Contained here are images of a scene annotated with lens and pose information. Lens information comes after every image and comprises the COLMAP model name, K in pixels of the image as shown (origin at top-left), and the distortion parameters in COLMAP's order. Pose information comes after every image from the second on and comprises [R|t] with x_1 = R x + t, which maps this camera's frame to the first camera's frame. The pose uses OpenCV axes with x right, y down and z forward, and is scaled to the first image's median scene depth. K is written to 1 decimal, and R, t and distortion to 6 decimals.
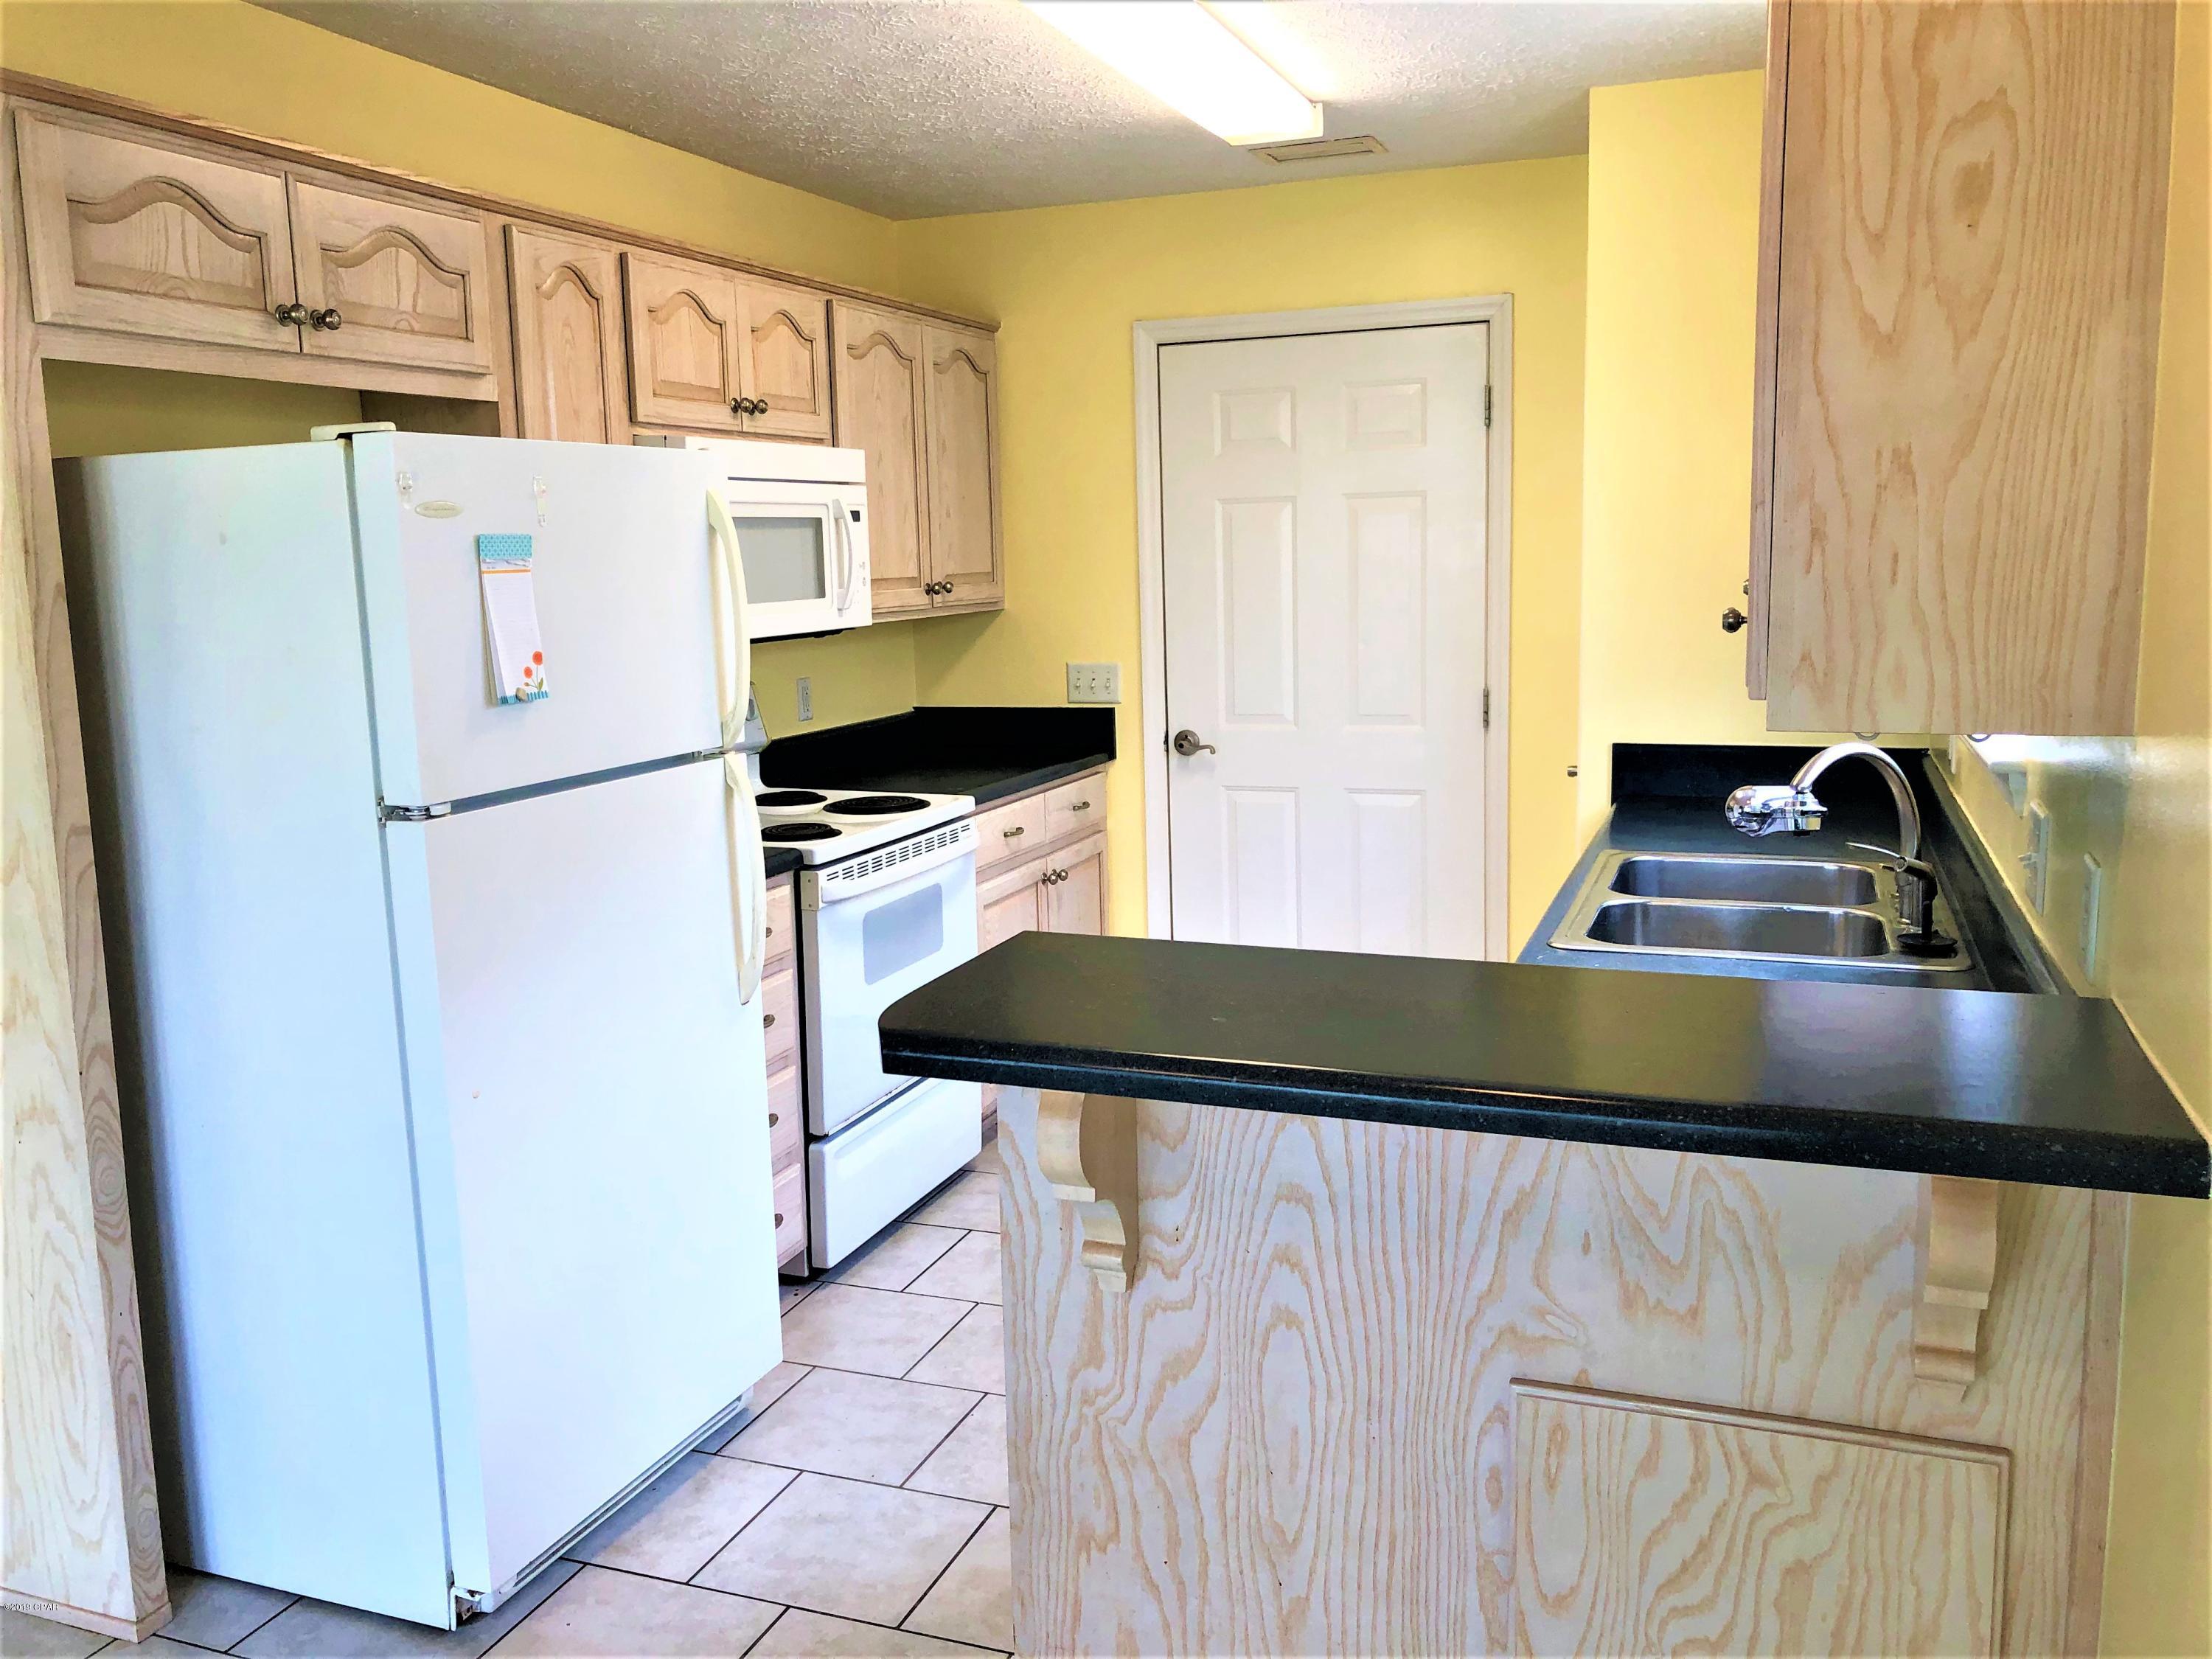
lens RADIAL K [[1825.3, 0, 1104.2], [0, 1825.3, 820.1], [0, 0, 1]] dist [0.031648, -0.026658]
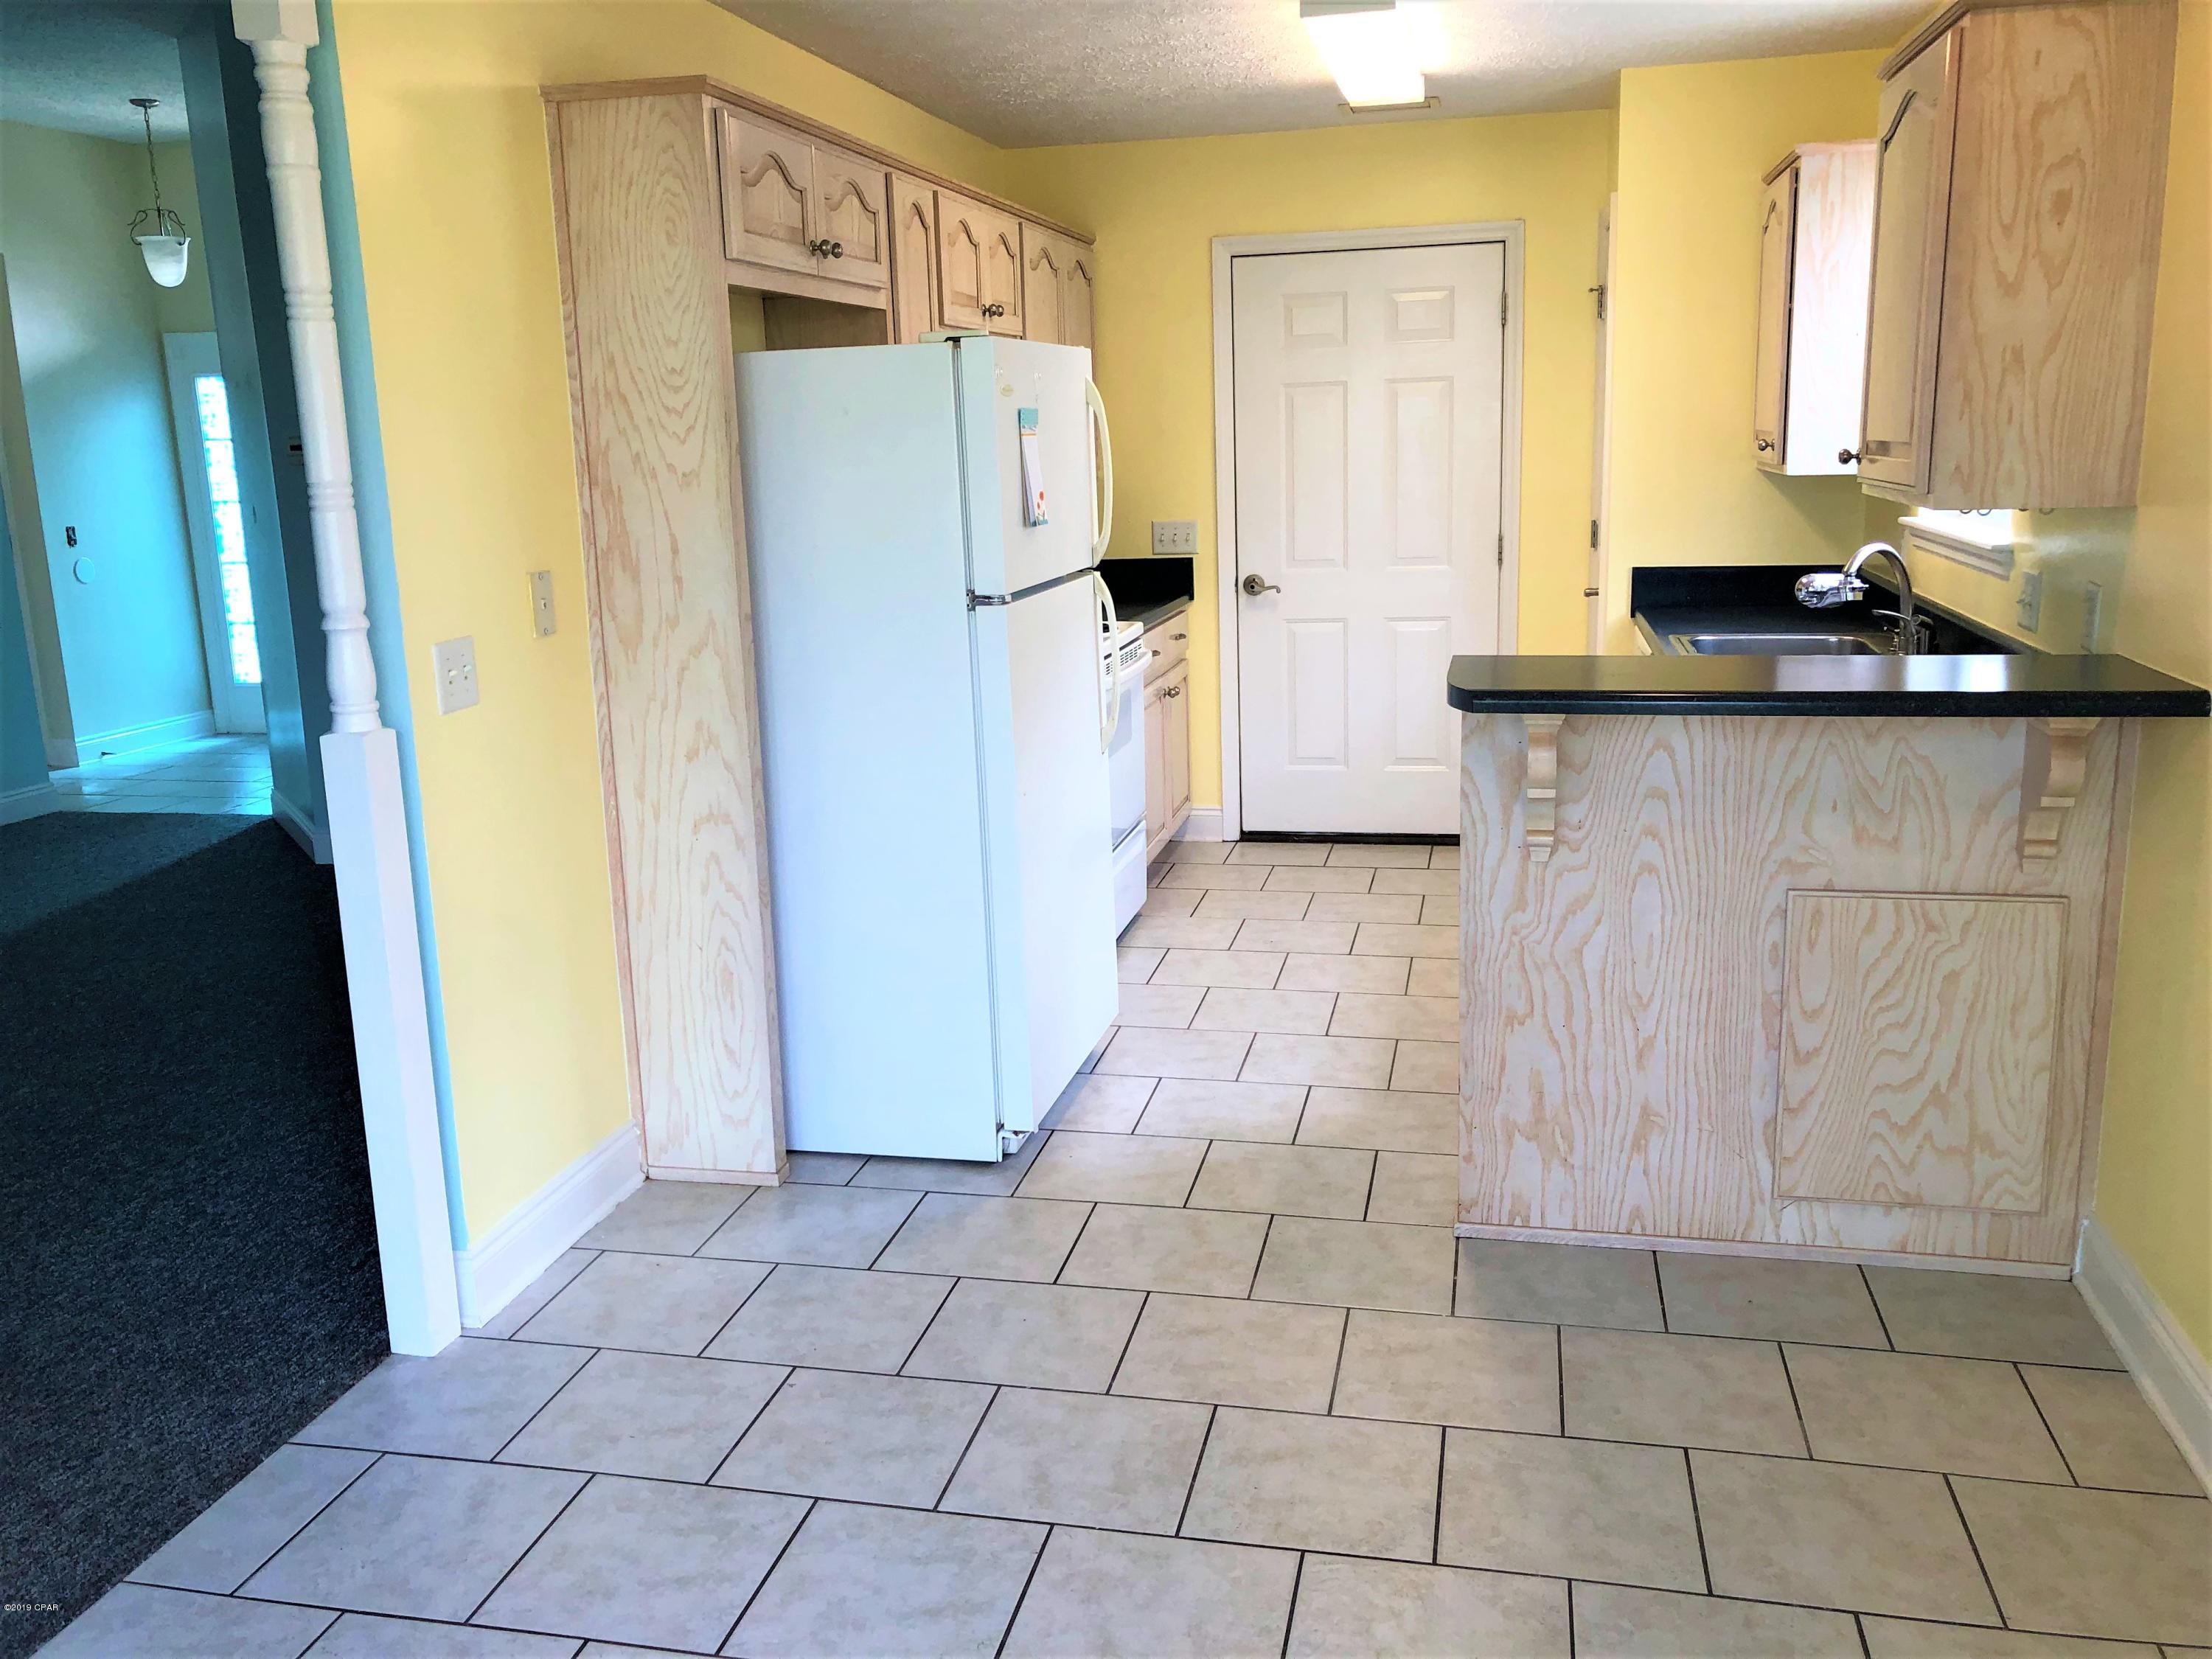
lens RADIAL K [[1825.3, 0, 1107.4], [0, 1825.3, 832.1], [0, 0, 1]] dist [0.031648, -0.026658]
pose [[0.989989, -0.035806, 0.136525, -0.593578], [0.027066, 0.997496, 0.065344, 0.107756], [-0.138523, -0.060995, 0.988479, -0.573337]]
